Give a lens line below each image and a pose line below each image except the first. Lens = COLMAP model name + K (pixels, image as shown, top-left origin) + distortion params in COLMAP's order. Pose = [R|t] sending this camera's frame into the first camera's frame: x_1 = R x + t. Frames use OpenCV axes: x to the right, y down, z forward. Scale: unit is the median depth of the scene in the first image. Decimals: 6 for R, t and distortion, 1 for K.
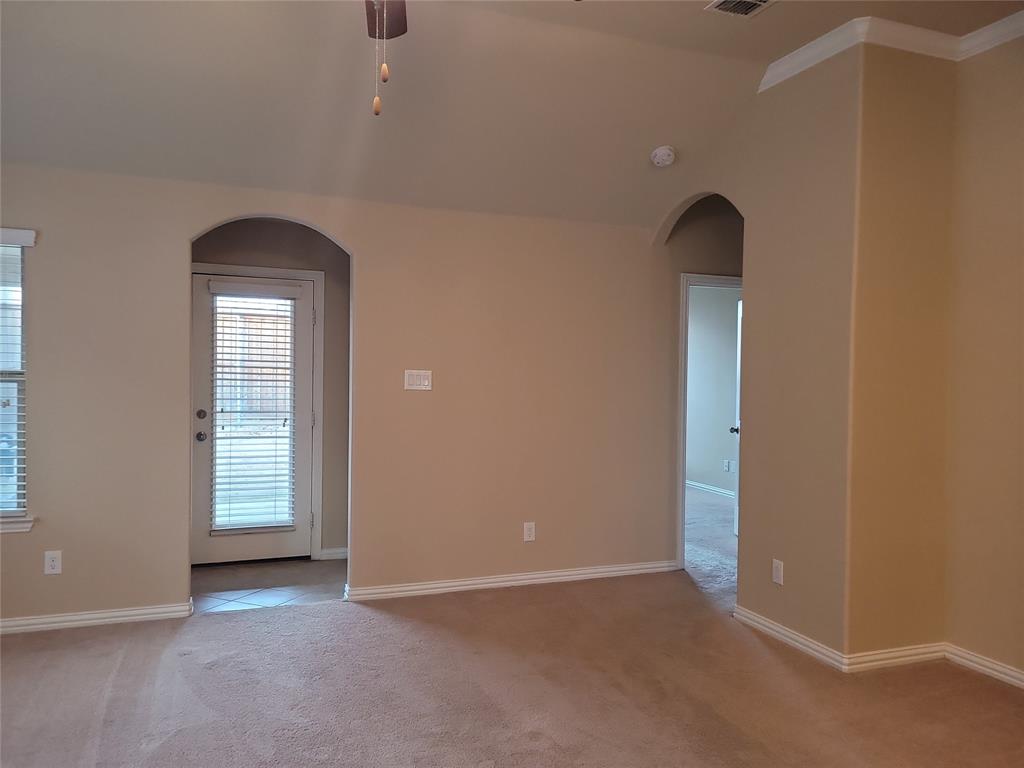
lens RADIAL K [[756.9, 0, 519.5], [0, 756.9, 383.5], [0, 0, 1]] dist [0.037904, -0.052930]
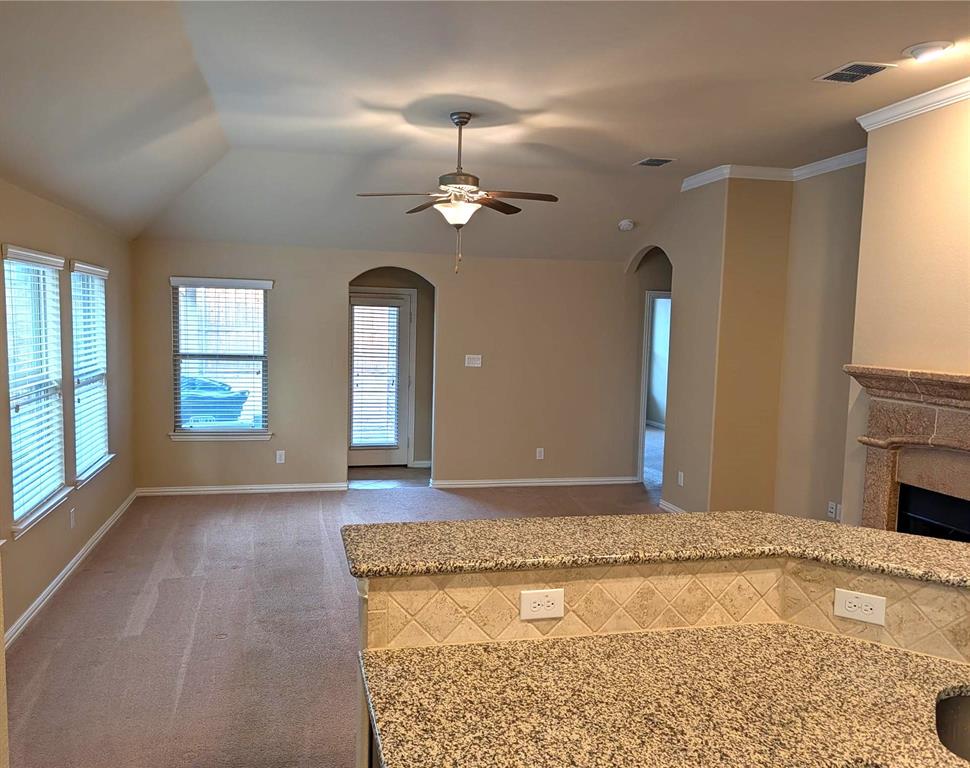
lens RADIAL K [[720.8, 0, 455.6], [0, 720.8, 389.7], [0, 0, 1]] dist [0.009390, 0.002684]
pose [[0.986538, 0.023463, -0.161839, 0.080265], [-0.011069, 0.996965, 0.077059, -0.058492], [0.163156, -0.074231, 0.983804, -0.537588]]
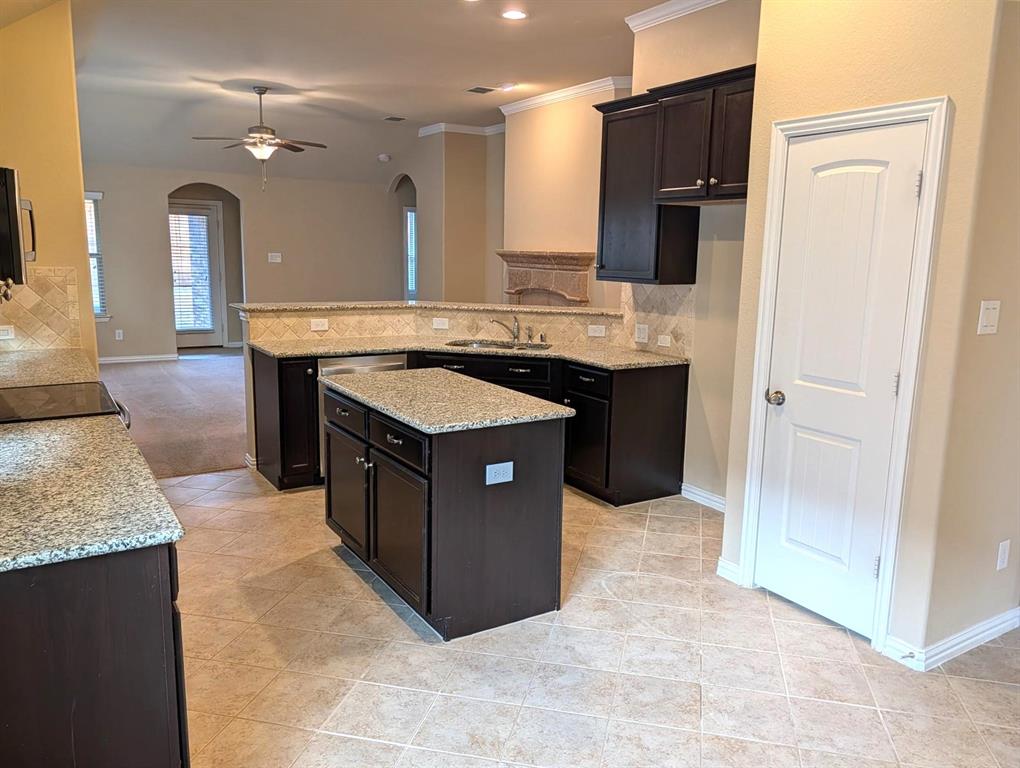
lens RADIAL K [[753.9, 0, 517.5], [0, 753.9, 383.5], [0, 0, 1]] dist [0.037904, -0.052930]
pose [[0.983492, -0.024381, 0.179299, 0.145974], [-0.005515, 0.986382, 0.164380, -0.009224], [-0.180865, -0.162656, 0.969964, -1.232934]]
